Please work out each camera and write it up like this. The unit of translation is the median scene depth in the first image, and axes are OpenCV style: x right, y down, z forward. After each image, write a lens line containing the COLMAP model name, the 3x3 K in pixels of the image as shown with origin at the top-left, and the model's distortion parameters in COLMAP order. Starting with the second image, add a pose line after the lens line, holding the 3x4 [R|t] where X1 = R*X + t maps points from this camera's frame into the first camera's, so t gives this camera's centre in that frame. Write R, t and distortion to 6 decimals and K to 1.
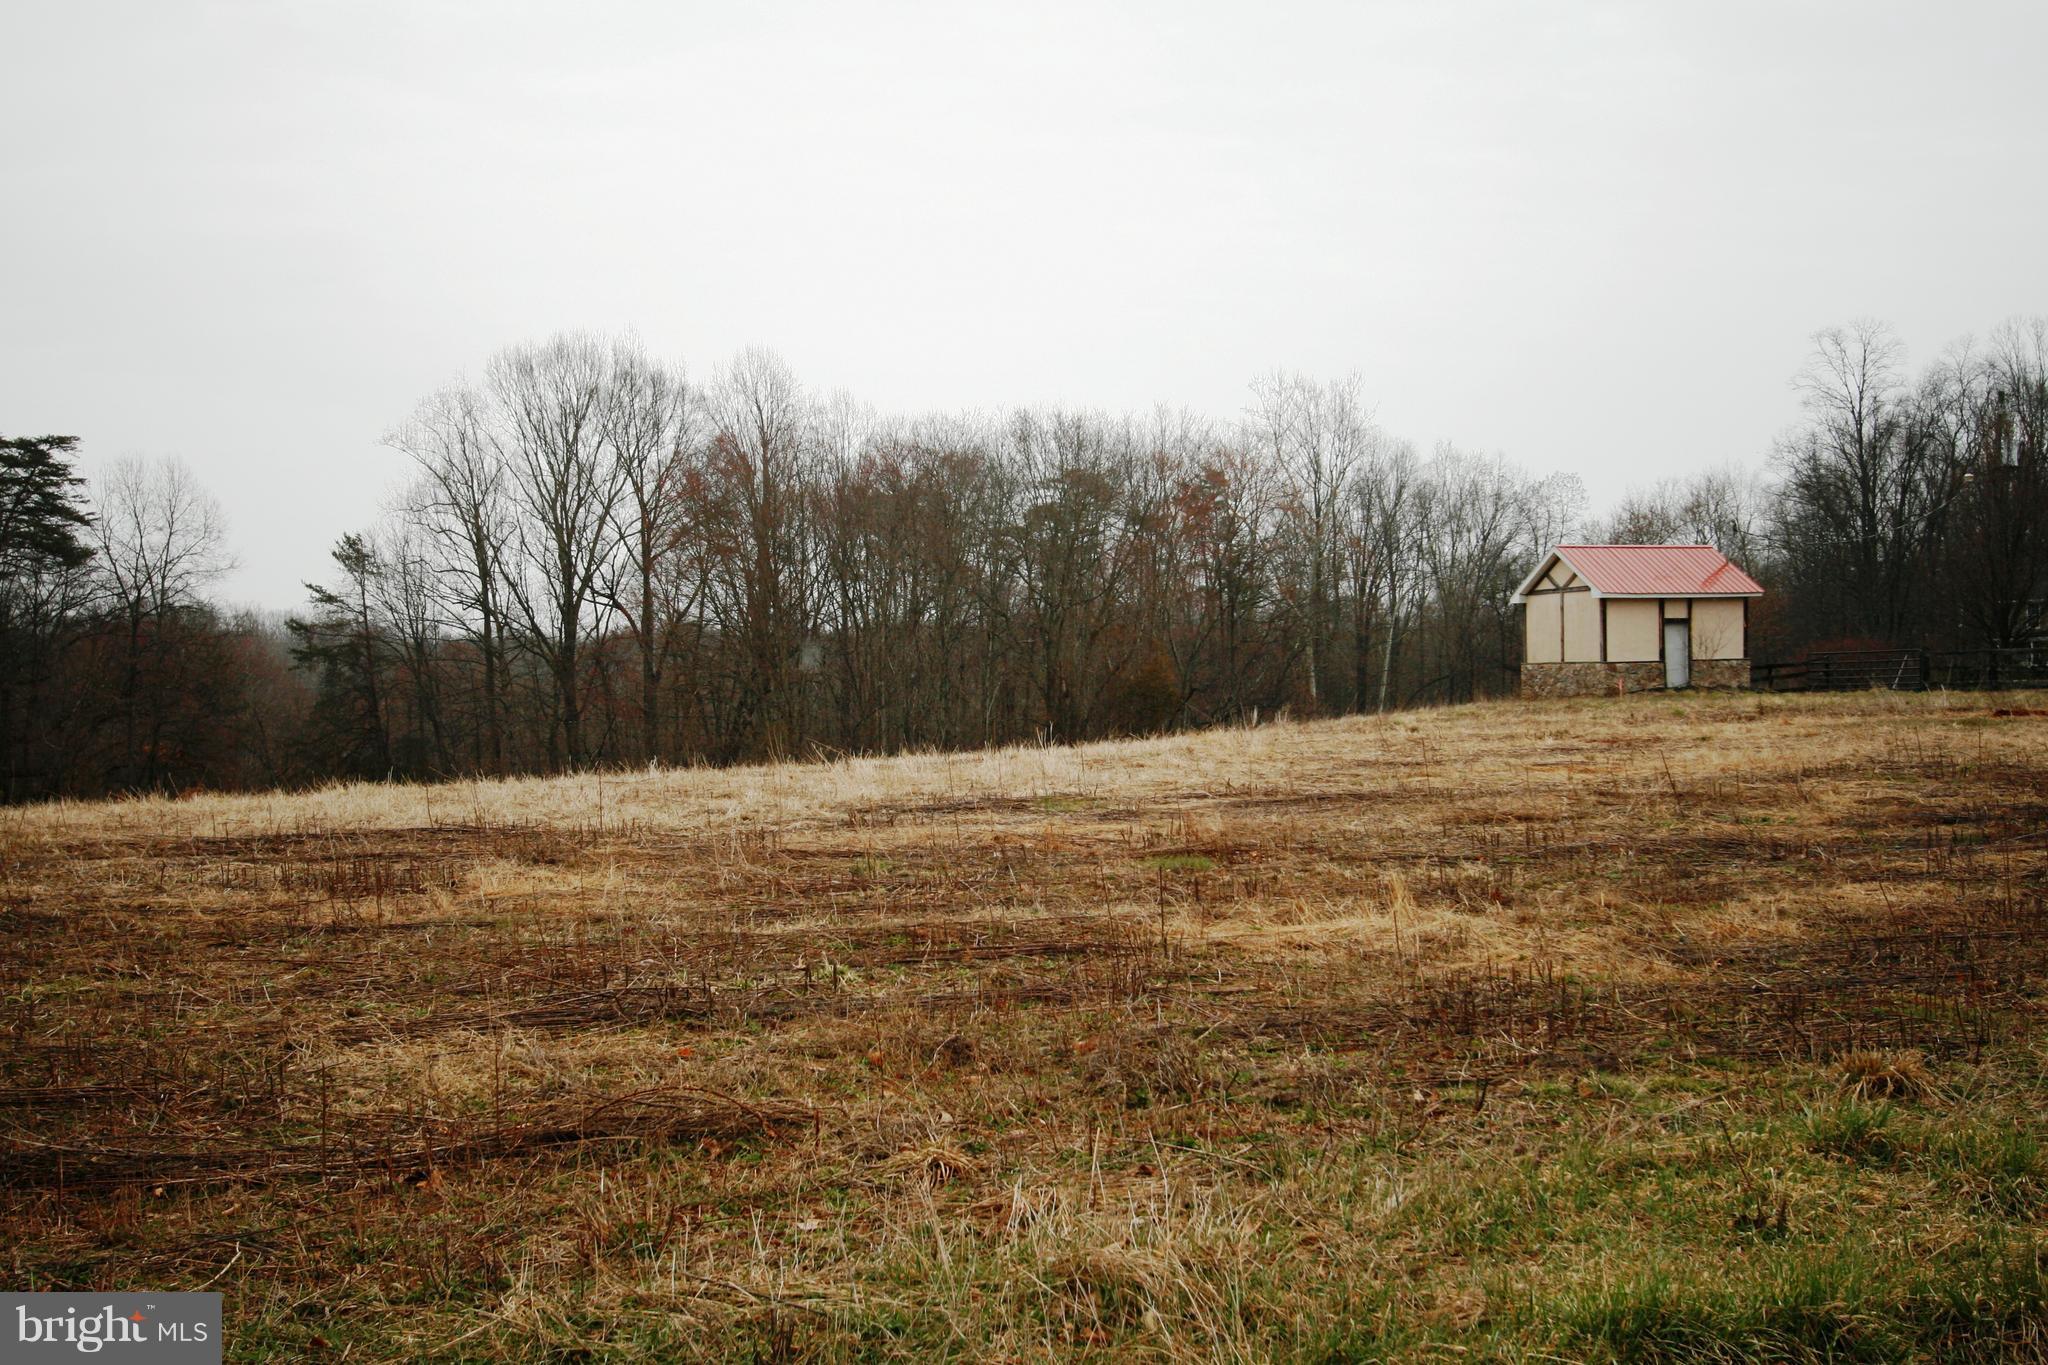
lens RADIAL K [[2011.2, 0, 993.7], [0, 2011.2, 687.7], [0, 0, 1]] dist [0.005928, 0.048651]
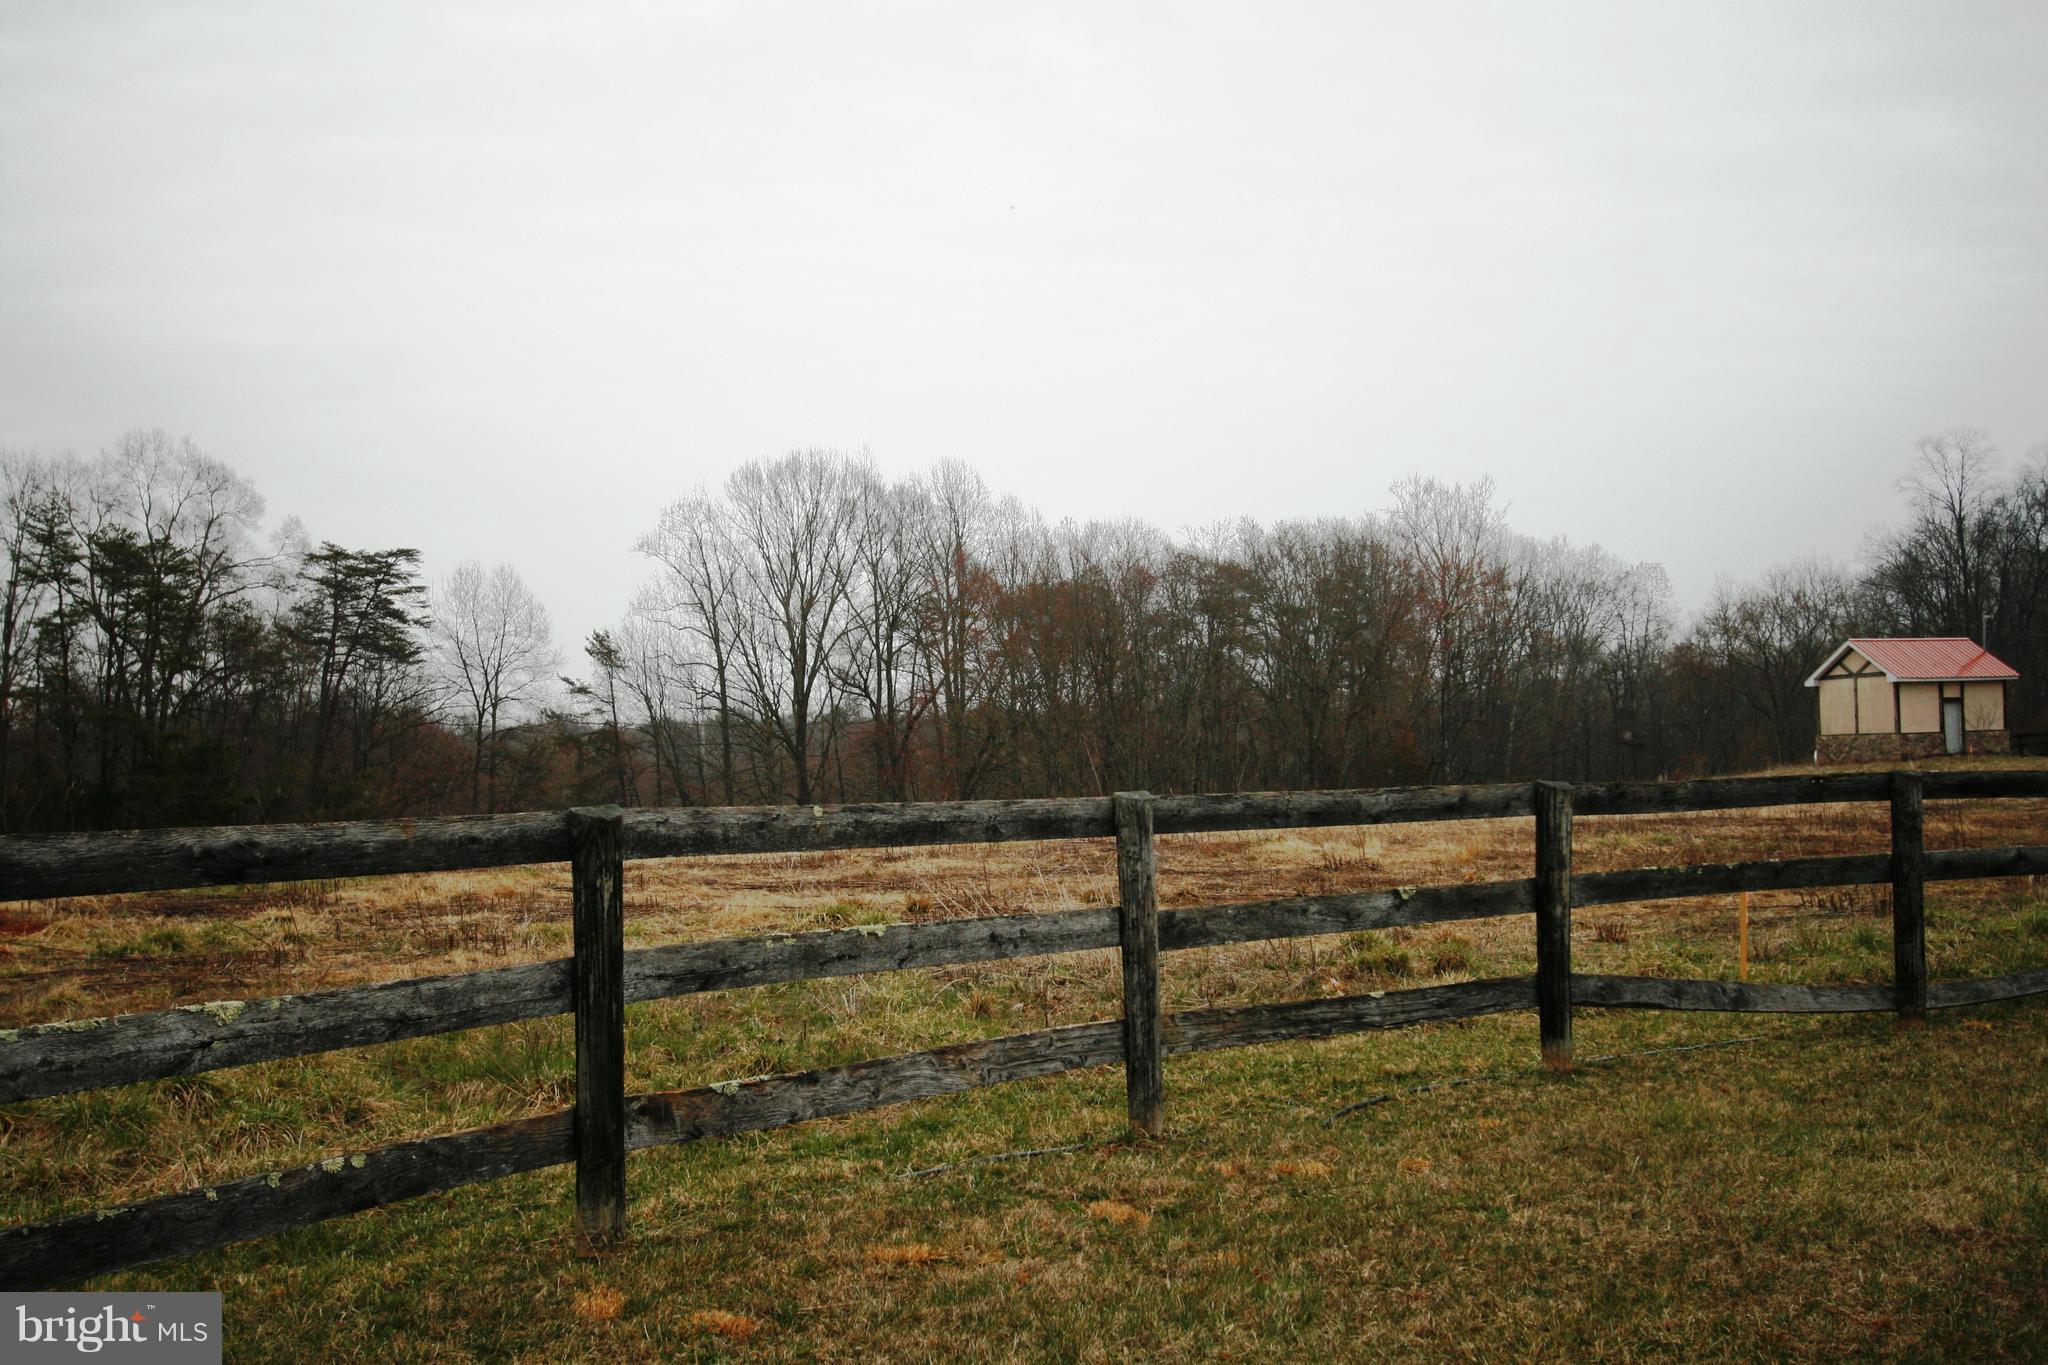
lens RADIAL K [[2011.2, 0, 993.7], [0, 2011.2, 687.7], [0, 0, 1]] dist [0.005928, 0.048651]
pose [[0.999815, -0.009250, 0.016878, -0.113935], [0.009941, 0.999096, -0.041329, 0.002074], [-0.016481, 0.041489, 0.999003, -0.096745]]
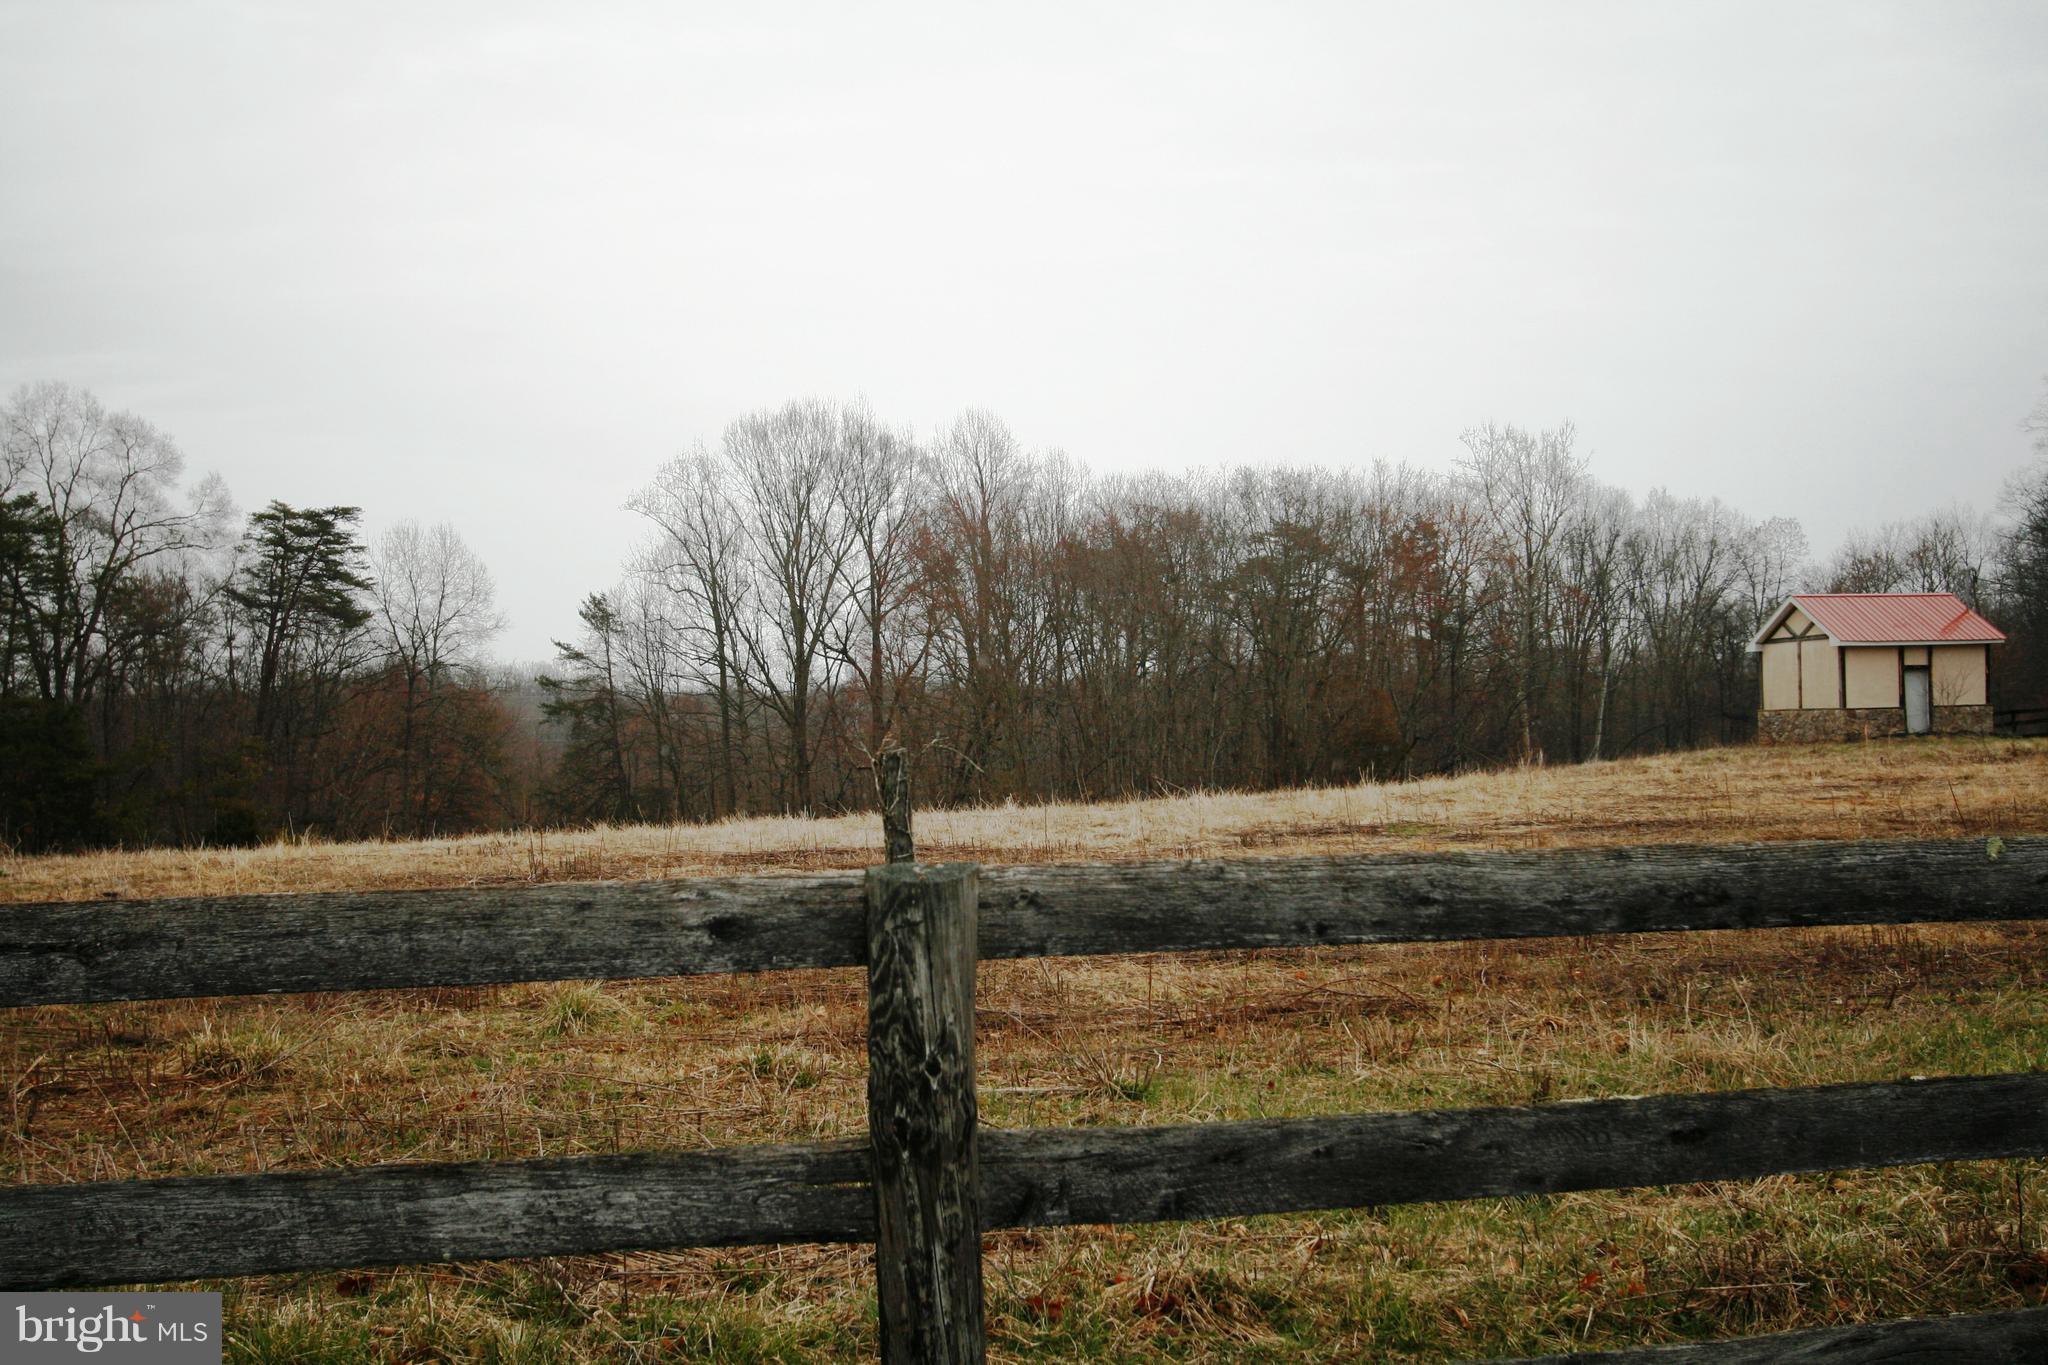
lens RADIAL K [[2011.2, 0, 993.7], [0, 2011.2, 687.7], [0, 0, 1]] dist [0.005928, 0.048651]
pose [[0.995602, -0.006608, -0.093448, -0.013051], [0.004210, 0.999657, -0.025832, 0.000572], [0.093587, 0.025325, 0.995289, -0.025748]]
